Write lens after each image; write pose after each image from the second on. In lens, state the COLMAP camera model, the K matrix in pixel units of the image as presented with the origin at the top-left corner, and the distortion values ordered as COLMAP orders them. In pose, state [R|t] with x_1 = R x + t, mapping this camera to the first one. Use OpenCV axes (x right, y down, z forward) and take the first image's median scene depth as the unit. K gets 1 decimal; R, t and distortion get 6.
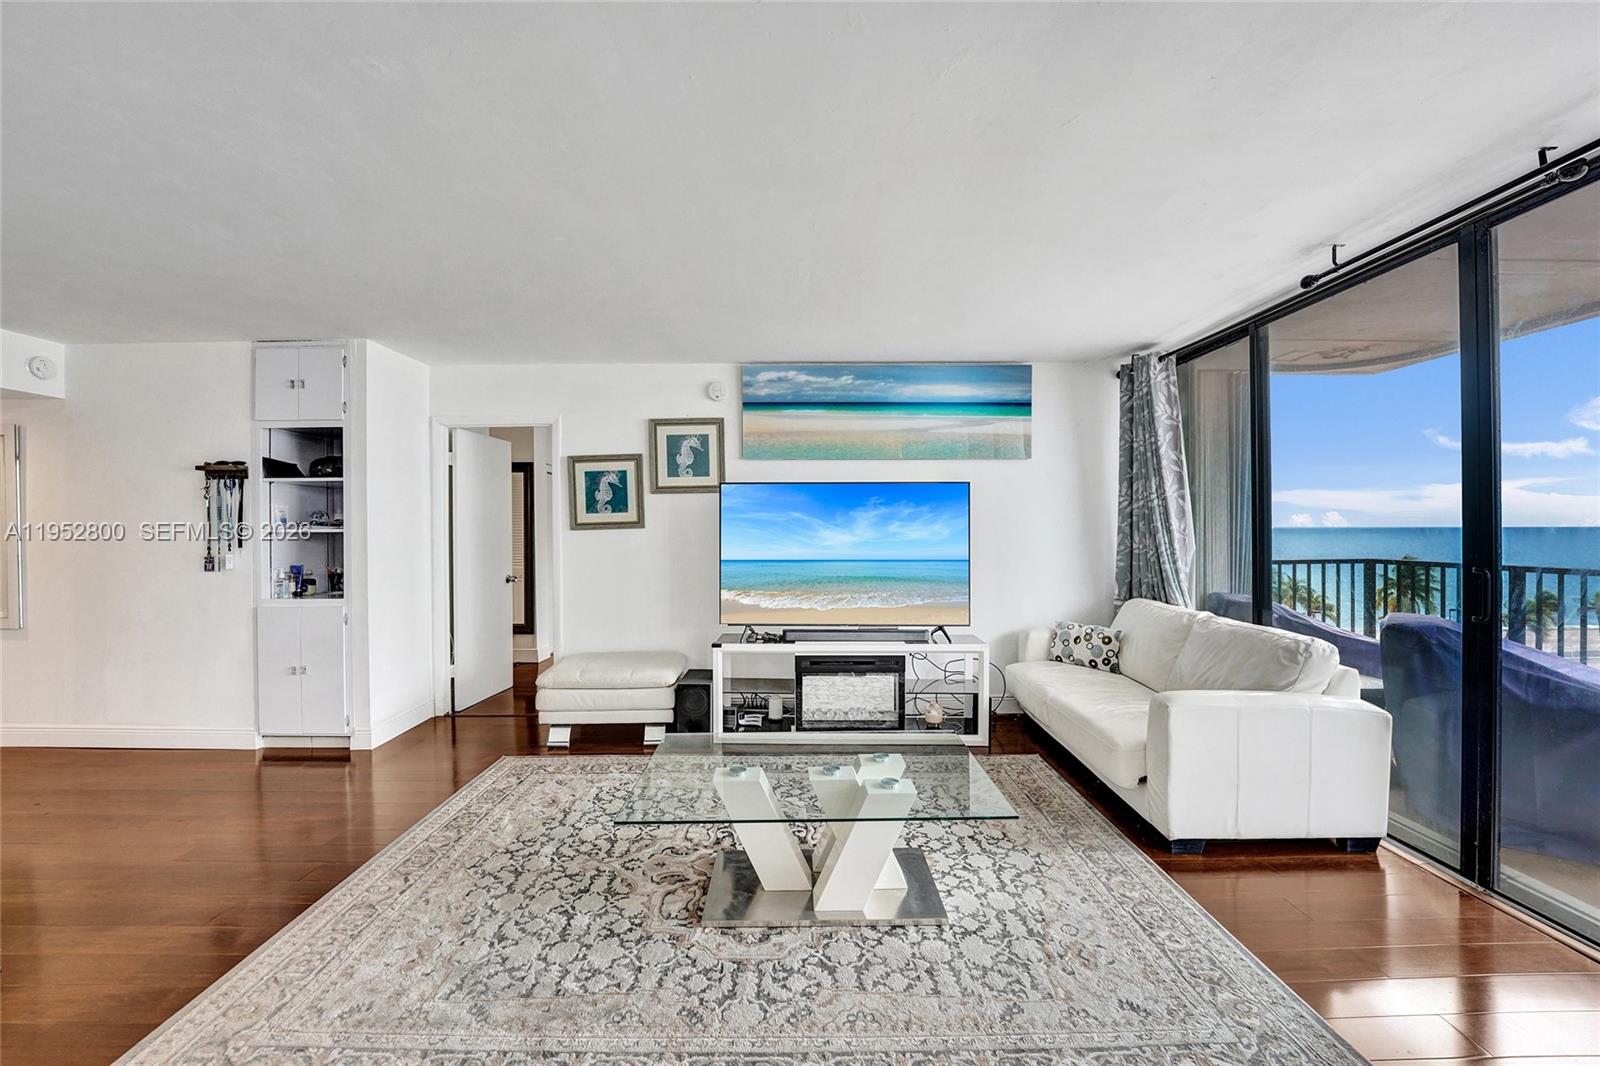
lens RADIAL K [[652.6, 0, 793.1], [0, 652.6, 533.7], [0, 0, 1]] dist [-0.023580, -0.000025]
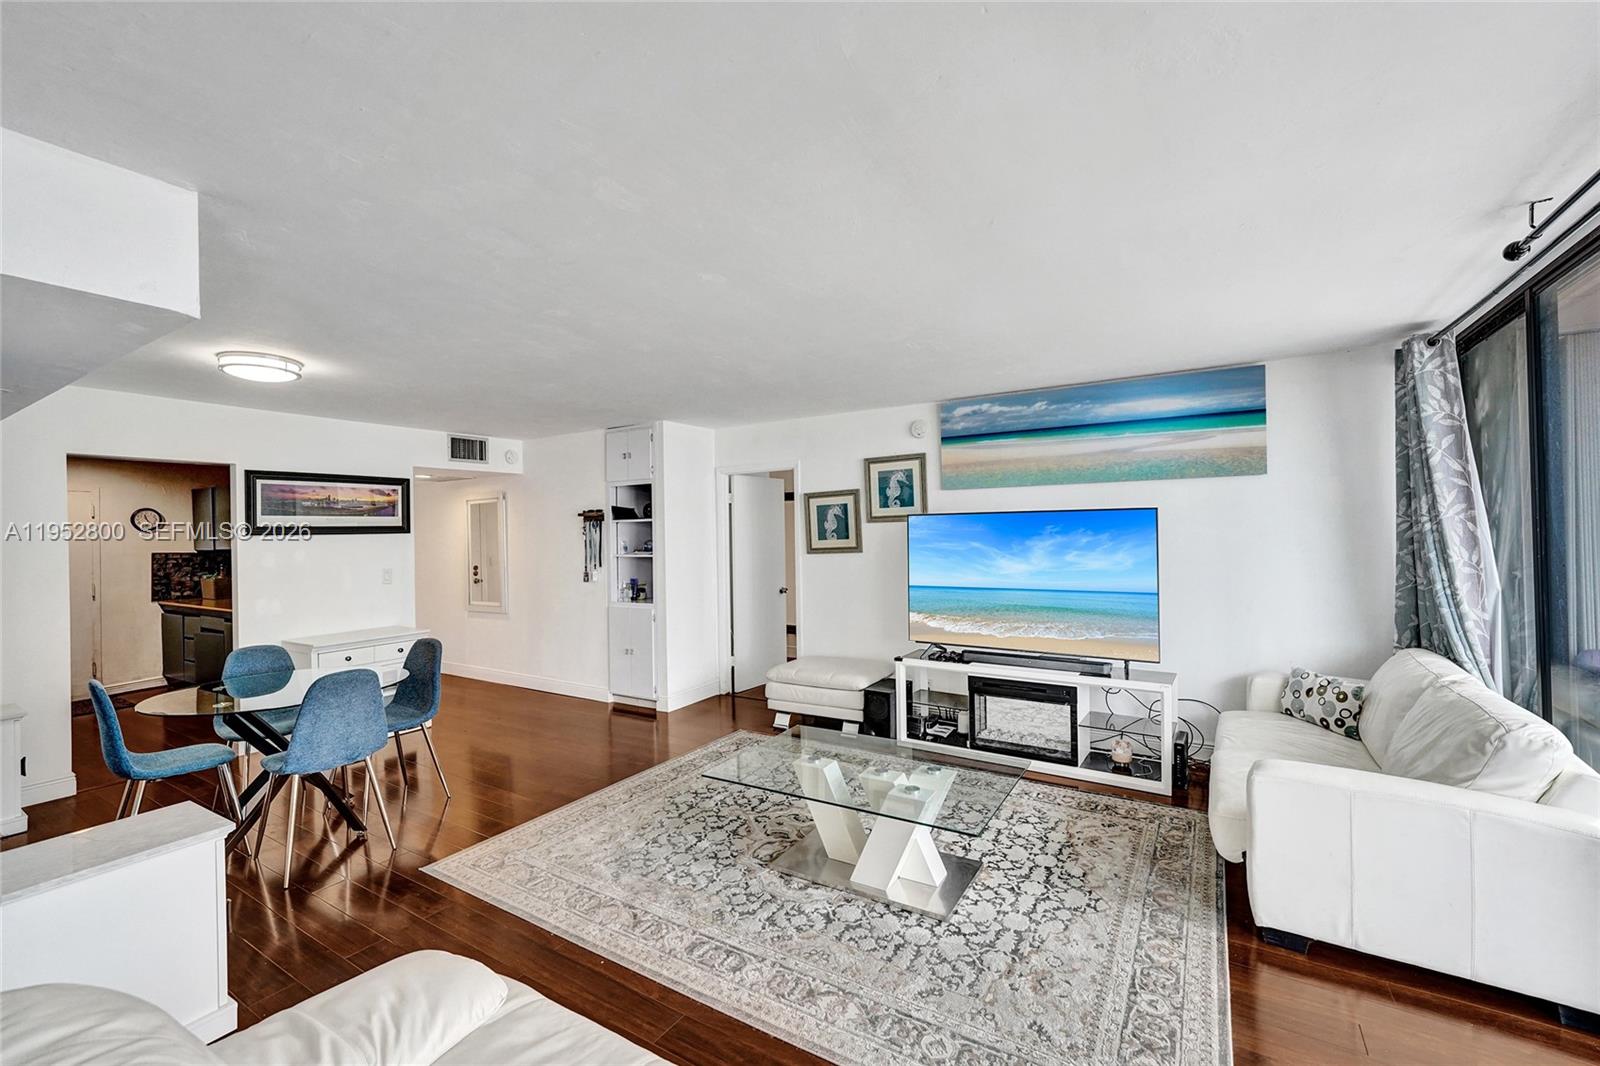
lens RADIAL K [[667.5, 0, 796.8], [0, 667.5, 530.6], [0, 0, 1]] dist [-0.006687, 0.000036]
pose [[0.846149, -0.011547, -0.532821, 0.348622], [0.009193, 0.999933, -0.007070, -0.045942], [0.532867, 0.001084, 0.846198, -0.077681]]
